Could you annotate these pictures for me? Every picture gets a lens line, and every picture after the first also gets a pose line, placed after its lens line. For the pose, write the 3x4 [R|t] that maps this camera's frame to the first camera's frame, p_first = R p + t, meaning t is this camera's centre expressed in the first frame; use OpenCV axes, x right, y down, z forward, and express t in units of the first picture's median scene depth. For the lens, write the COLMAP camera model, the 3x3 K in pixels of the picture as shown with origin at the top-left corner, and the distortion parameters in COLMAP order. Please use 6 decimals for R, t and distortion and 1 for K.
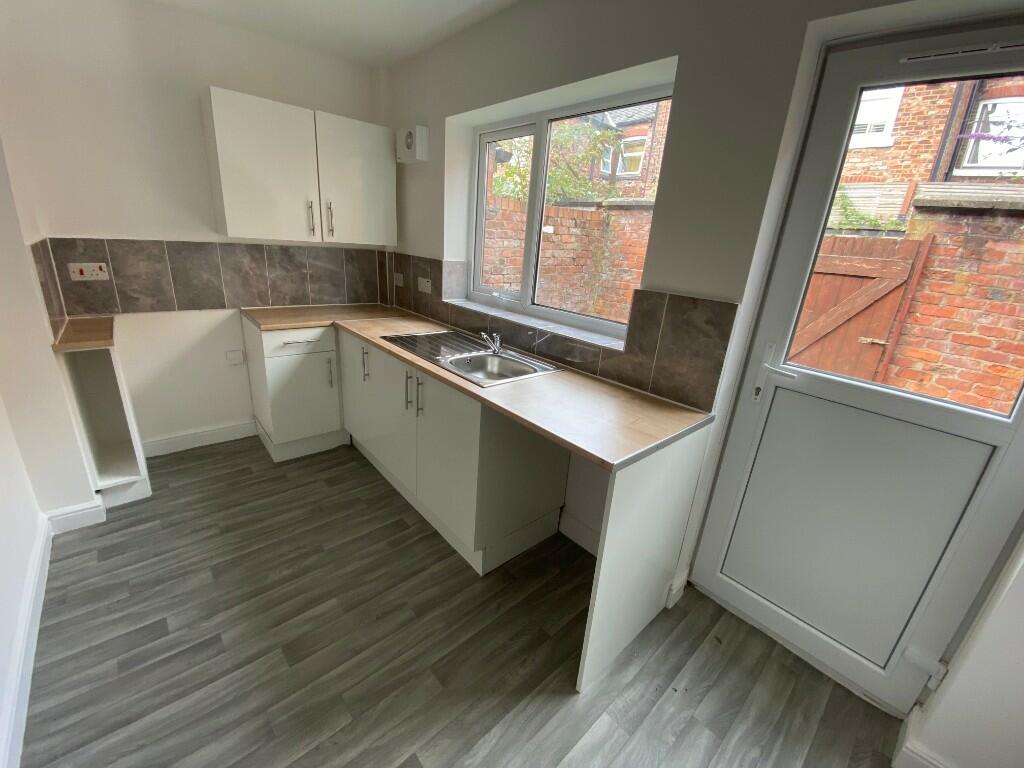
lens RADIAL K [[414.5, 0, 515.2], [0, 414.5, 378.8], [0, 0, 1]] dist [0.001691, -0.012076]
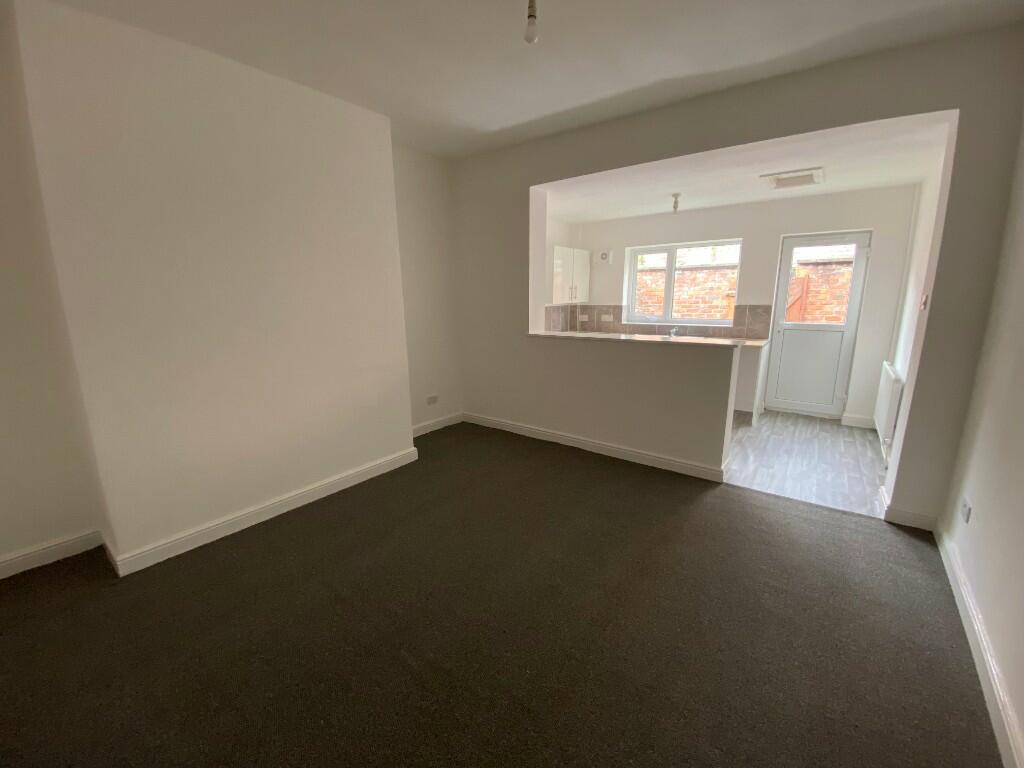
lens RADIAL K [[399.3, 0, 513.2], [0, 399.3, 373.3], [0, 0, 1]] dist [0.001314, -0.013350]
pose [[0.980802, -0.120257, 0.153514, -1.032069], [0.137765, 0.984449, -0.109001, 0.211020], [-0.138019, 0.128057, 0.982116, -0.910632]]
